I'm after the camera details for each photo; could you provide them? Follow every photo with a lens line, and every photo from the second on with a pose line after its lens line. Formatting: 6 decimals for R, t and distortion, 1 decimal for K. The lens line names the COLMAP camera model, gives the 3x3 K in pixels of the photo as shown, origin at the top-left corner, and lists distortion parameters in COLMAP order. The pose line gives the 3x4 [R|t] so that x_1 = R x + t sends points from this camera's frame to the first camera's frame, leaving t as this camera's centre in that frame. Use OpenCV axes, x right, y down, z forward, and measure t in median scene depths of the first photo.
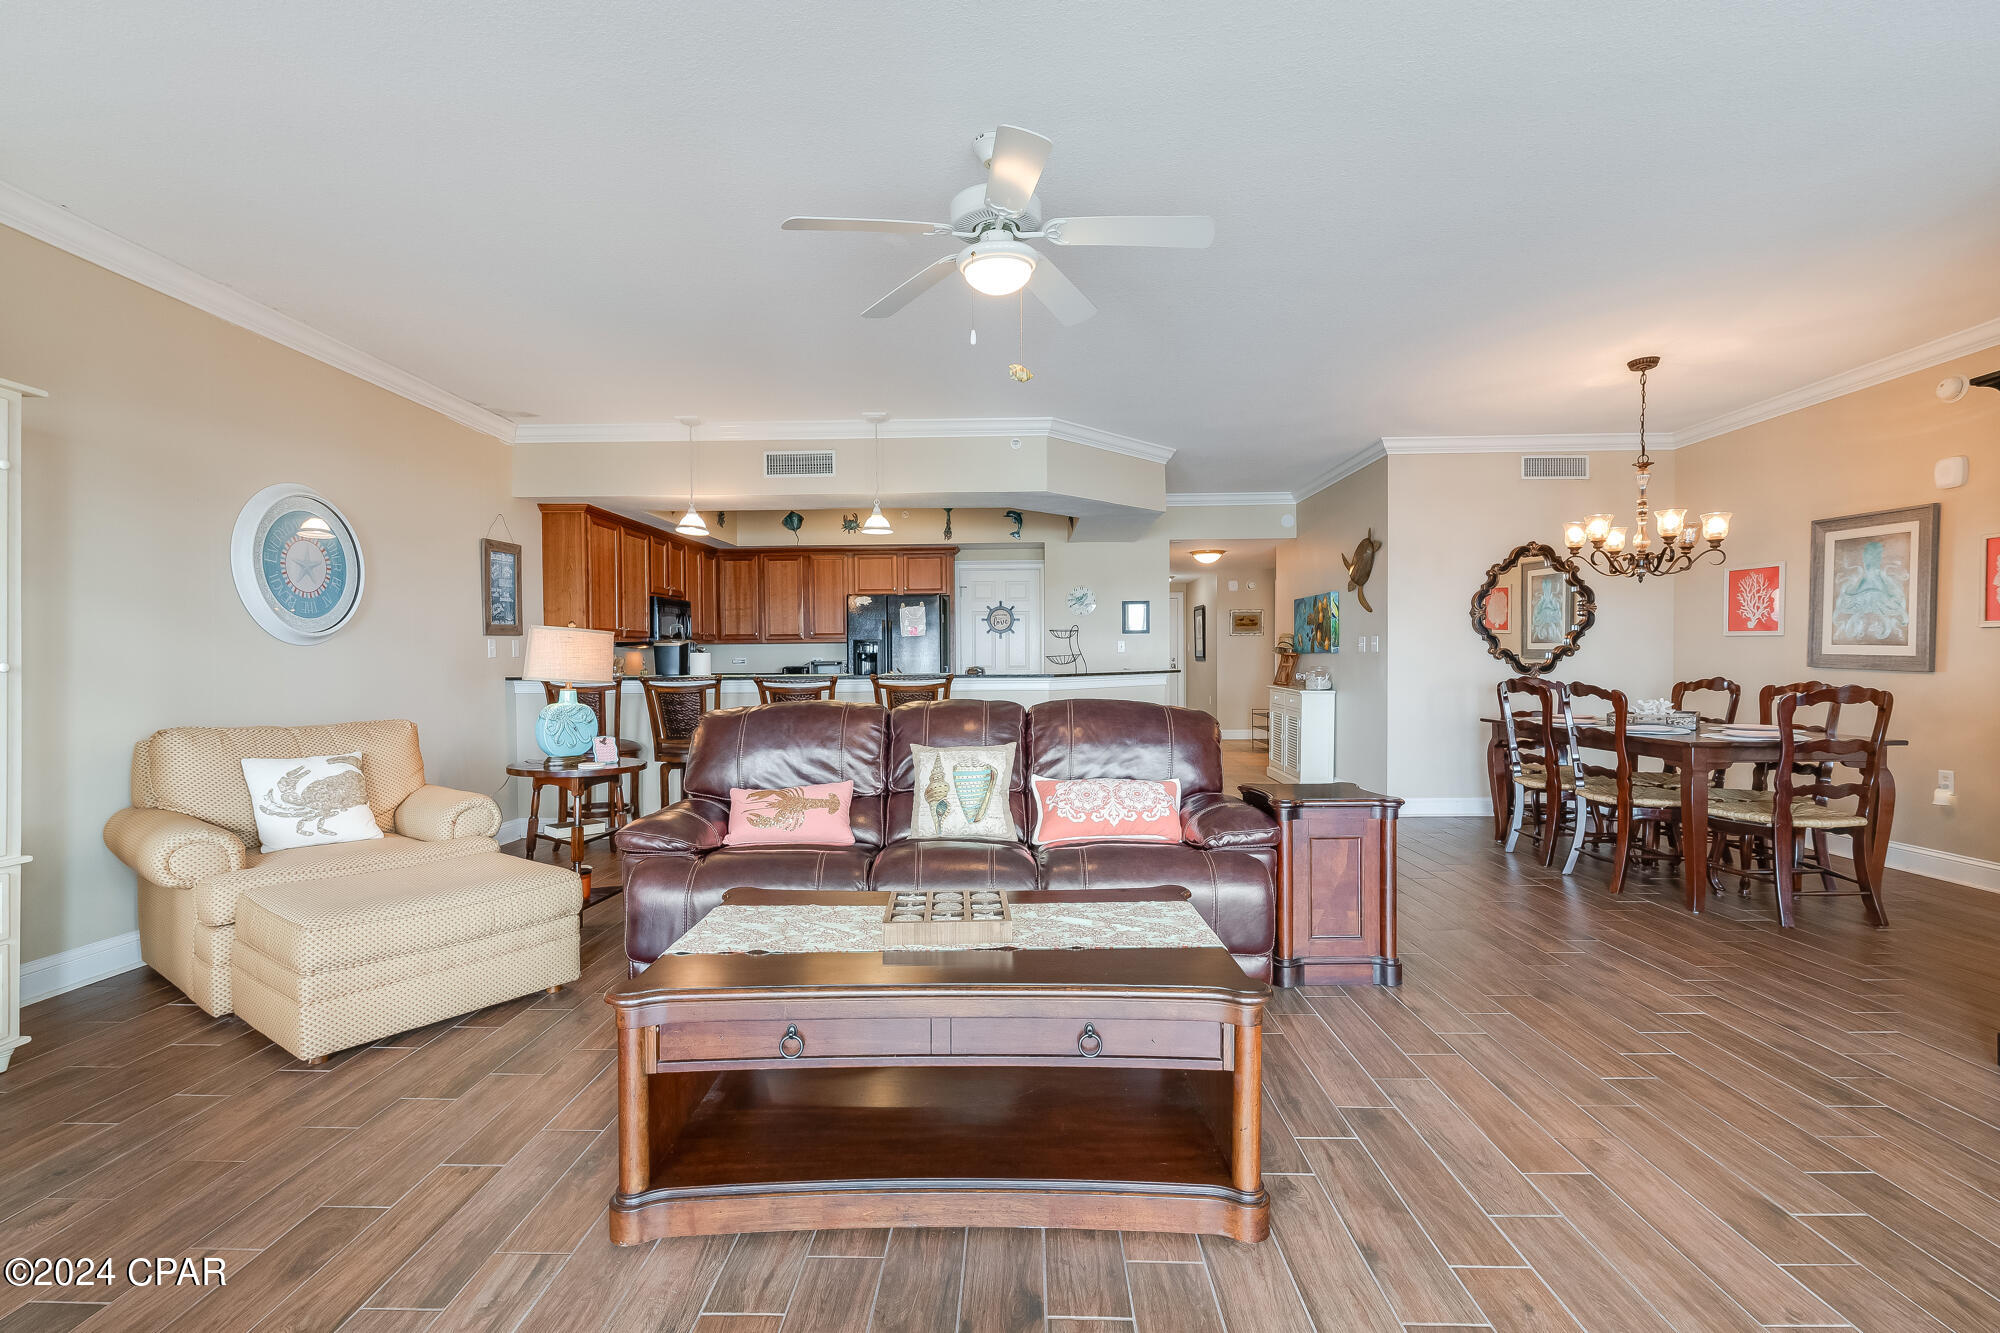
lens RADIAL K [[875.7, 0, 993.6], [0, 875.7, 677.8], [0, 0, 1]] dist [0.004213, -0.001631]
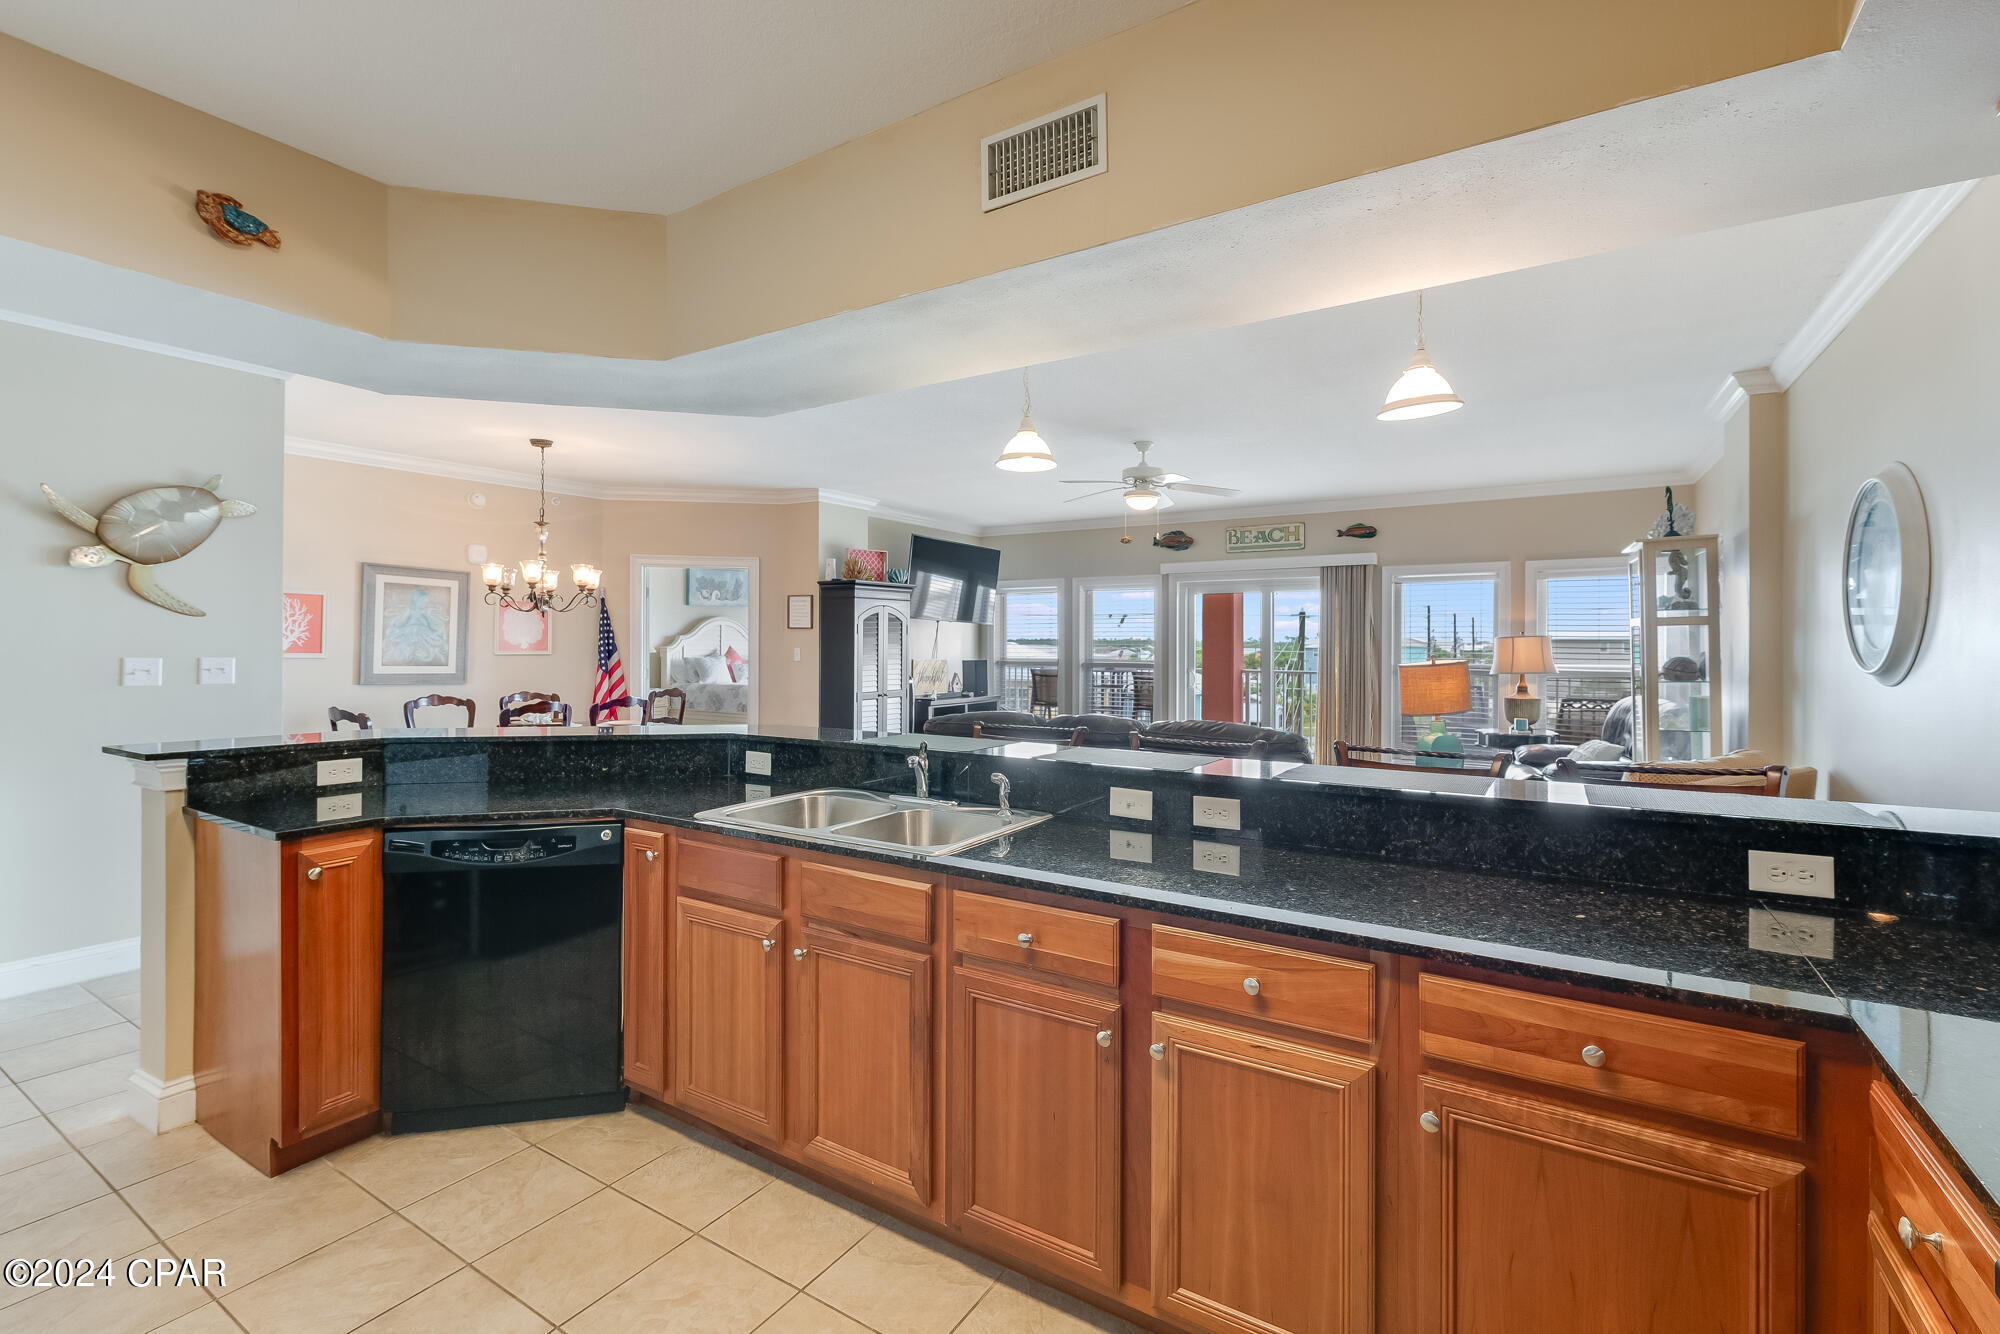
lens RADIAL K [[875.7, 0, 1008.8], [0, 875.7, 649.1], [0, 0, 1]] dist [0.004213, -0.001631]
pose [[-0.864258, 0.000845, 0.503048, -0.386764], [0.014152, 0.999644, 0.022634, -0.069369], [-0.502850, 0.026681, -0.863962, 1.464505]]
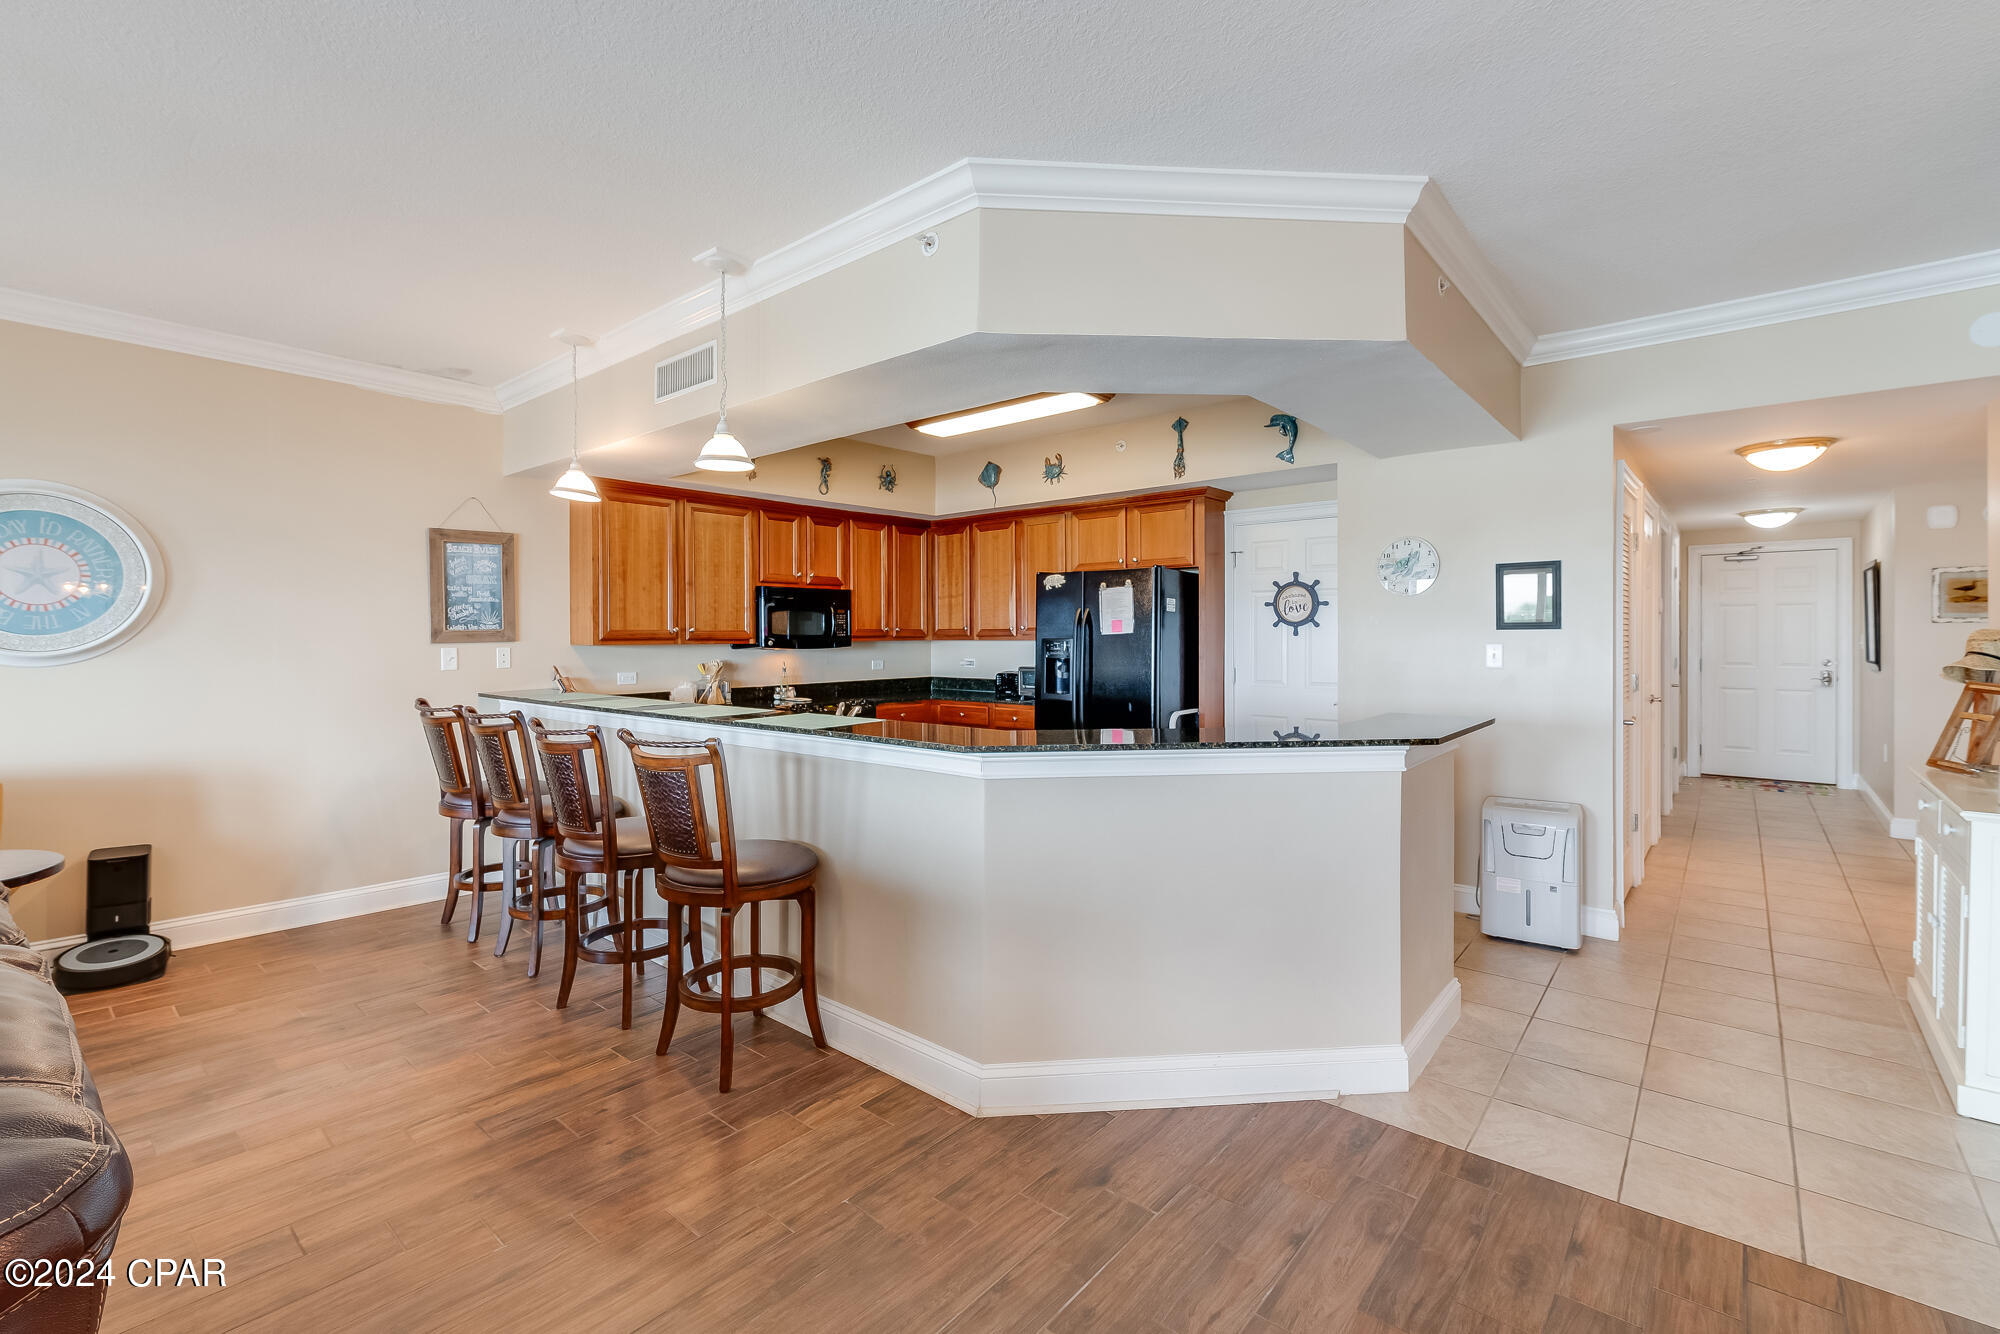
lens RADIAL K [[875.7, 0, 1001.9], [0, 875.7, 636.1], [0, 0, 1]] dist [0.004213, -0.001631]
pose [[0.784909, 0.005752, -0.619585, 0.355928], [-0.017929, 0.999749, -0.013432, -0.053852], [0.619352, 0.021652, 0.784815, 0.673717]]
